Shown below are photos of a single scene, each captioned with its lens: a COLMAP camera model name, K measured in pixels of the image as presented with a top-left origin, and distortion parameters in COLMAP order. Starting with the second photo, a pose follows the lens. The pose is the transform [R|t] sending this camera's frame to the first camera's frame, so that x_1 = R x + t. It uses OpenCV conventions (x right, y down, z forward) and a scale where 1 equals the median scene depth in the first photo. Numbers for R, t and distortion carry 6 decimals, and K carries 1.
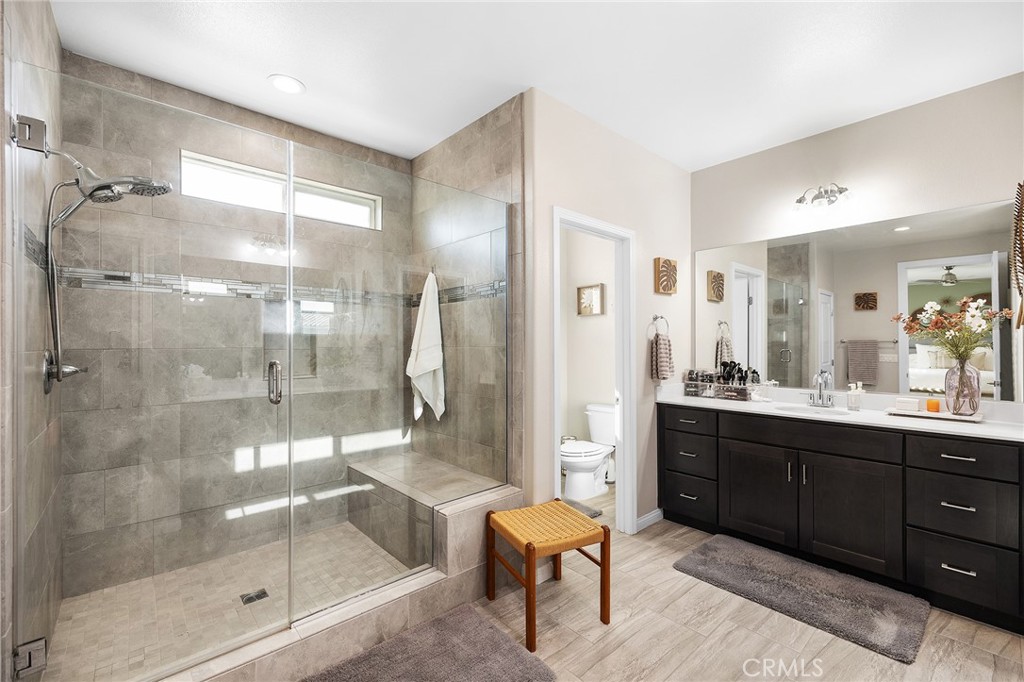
lens RADIAL K [[438.9, 0, 519.0], [0, 438.9, 343.0], [0, 0, 1]] dist [-0.002874, 0.000137]
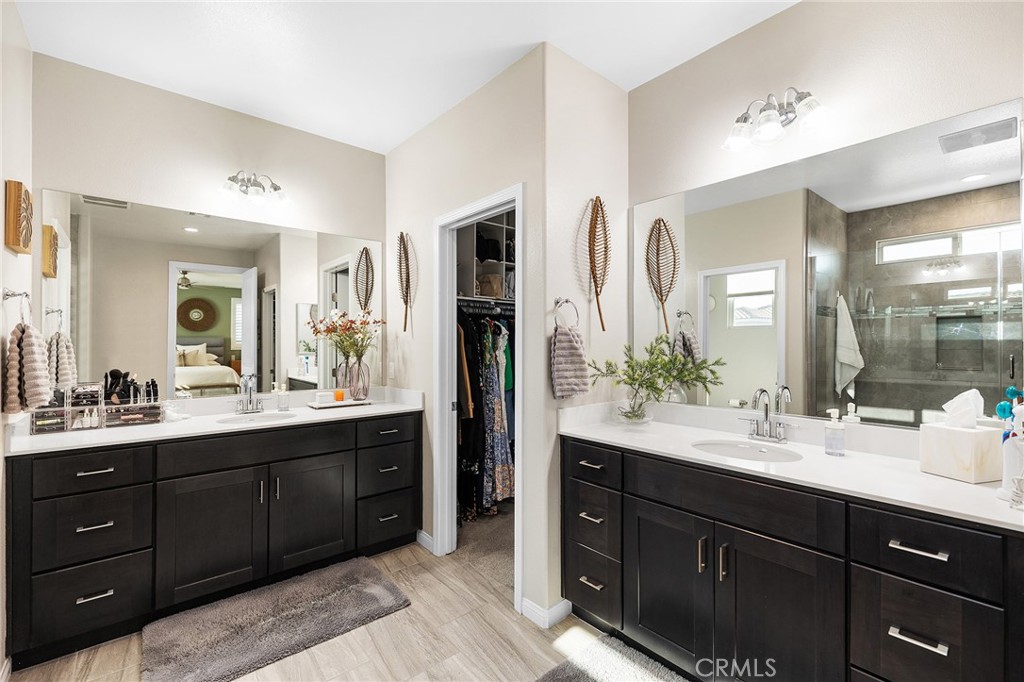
lens RADIAL K [[438.9, 0, 518.8], [0, 438.9, 343.1], [0, 0, 1]] dist [-0.002874, 0.000137]
pose [[0.017279, 0.001623, 0.999849, -0.212505], [-0.005863, 0.999982, -0.001522, -0.002471], [-0.999834, -0.005836, 0.017288, 0.417388]]
